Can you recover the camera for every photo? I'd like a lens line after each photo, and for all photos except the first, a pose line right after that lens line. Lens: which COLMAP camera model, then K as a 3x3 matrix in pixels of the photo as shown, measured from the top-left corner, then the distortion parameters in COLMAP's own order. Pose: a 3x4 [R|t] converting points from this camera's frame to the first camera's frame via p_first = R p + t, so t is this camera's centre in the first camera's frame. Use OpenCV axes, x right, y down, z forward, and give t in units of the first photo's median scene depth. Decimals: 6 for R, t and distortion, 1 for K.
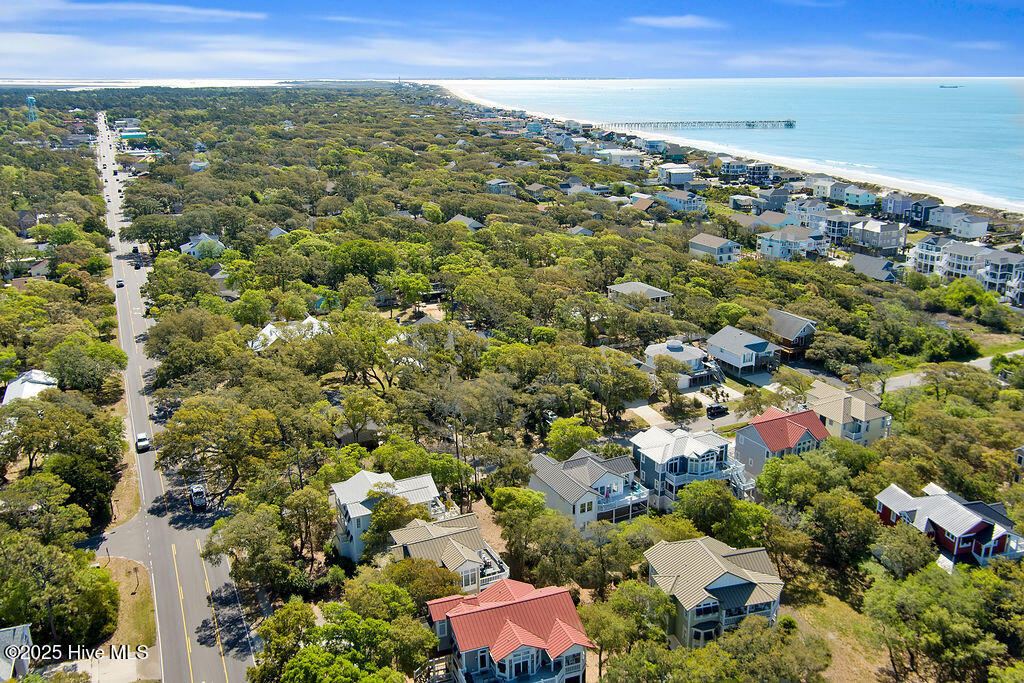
lens RADIAL K [[849.7, 0, 512.0], [0, 849.7, 341.5], [0, 0, 1]] dist [-0.071882, -0.009133]
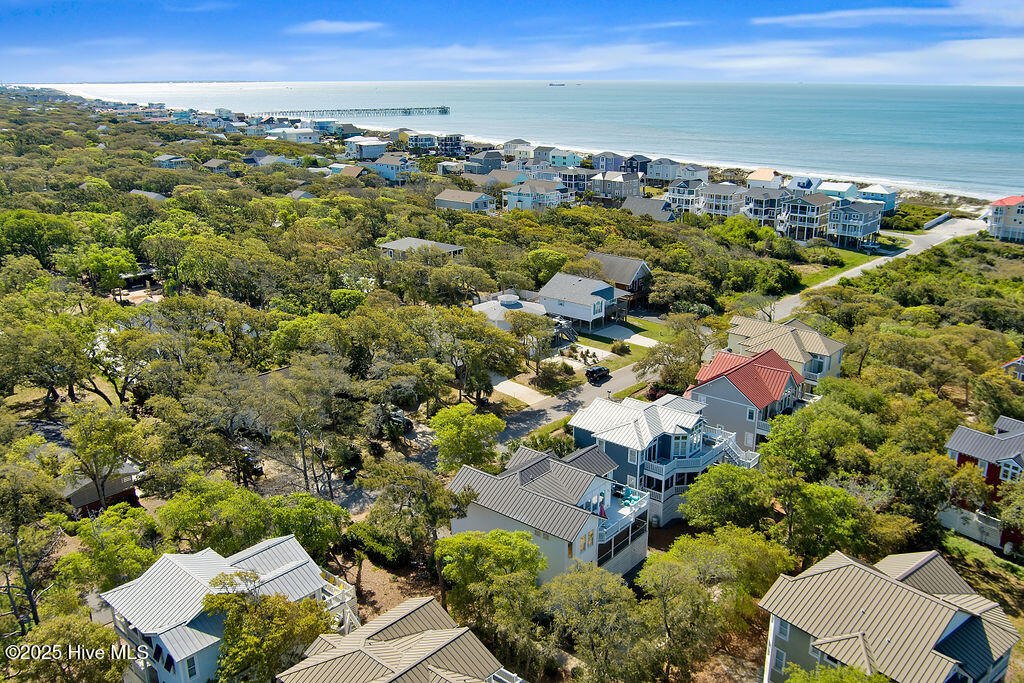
lens RADIAL K [[849.7, 0, 512.0], [0, 849.7, 341.5], [0, 0, 1]] dist [-0.071882, -0.009133]
pose [[0.916797, -0.110110, 0.383875, -0.104707], [0.110258, 0.993666, 0.021697, 0.024440], [-0.383832, 0.022433, 0.923130, 0.292312]]
